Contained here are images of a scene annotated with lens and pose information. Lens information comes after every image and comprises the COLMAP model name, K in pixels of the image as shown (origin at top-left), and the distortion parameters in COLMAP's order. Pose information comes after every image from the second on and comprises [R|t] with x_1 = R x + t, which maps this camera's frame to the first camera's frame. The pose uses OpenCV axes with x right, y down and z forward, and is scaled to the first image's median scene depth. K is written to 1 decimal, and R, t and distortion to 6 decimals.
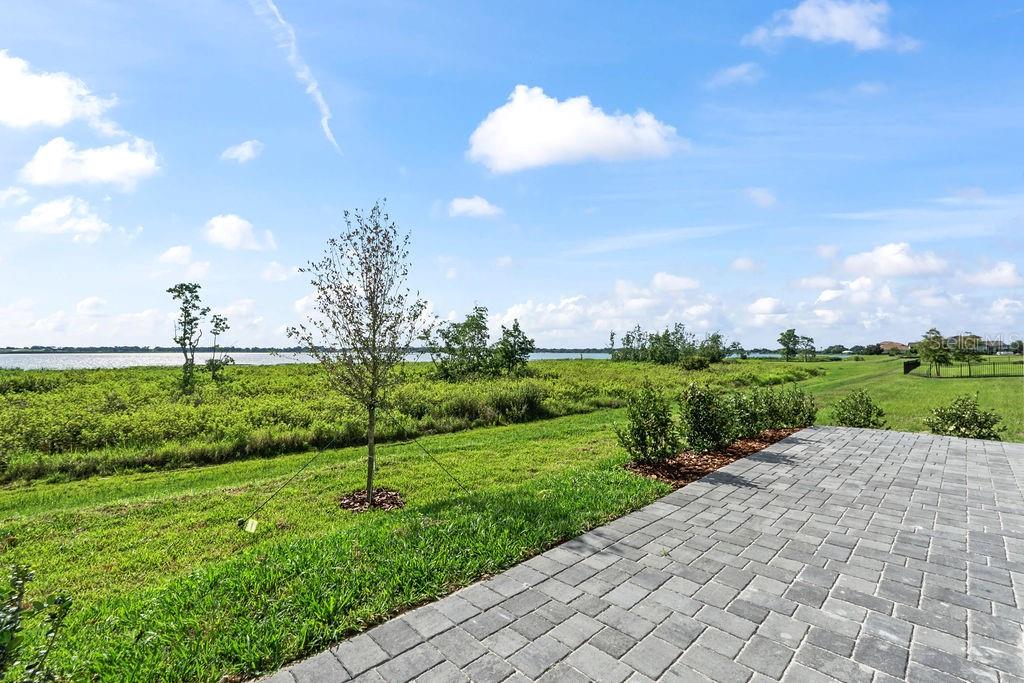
lens RADIAL K [[434.7, 0, 533.9], [0, 434.7, 347.4], [0, 0, 1]] dist [-0.000155, 0.000058]
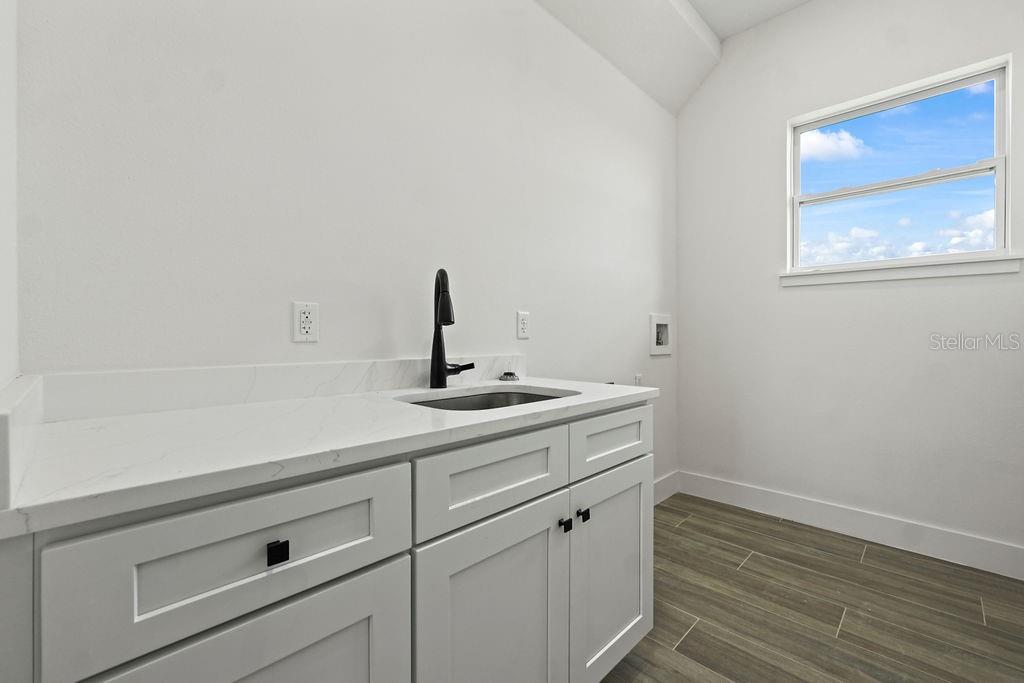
lens RADIAL K [[434.7, 0, 514.1], [0, 434.7, 332.3], [0, 0, 1]] dist [-0.000155, 0.000058]
pose [[0.999984, -0.005643, 0.000129, -1.014537], [0.005643, 0.999952, -0.008053, 0.235333], [-0.000083, 0.008054, 0.999968, -0.658692]]
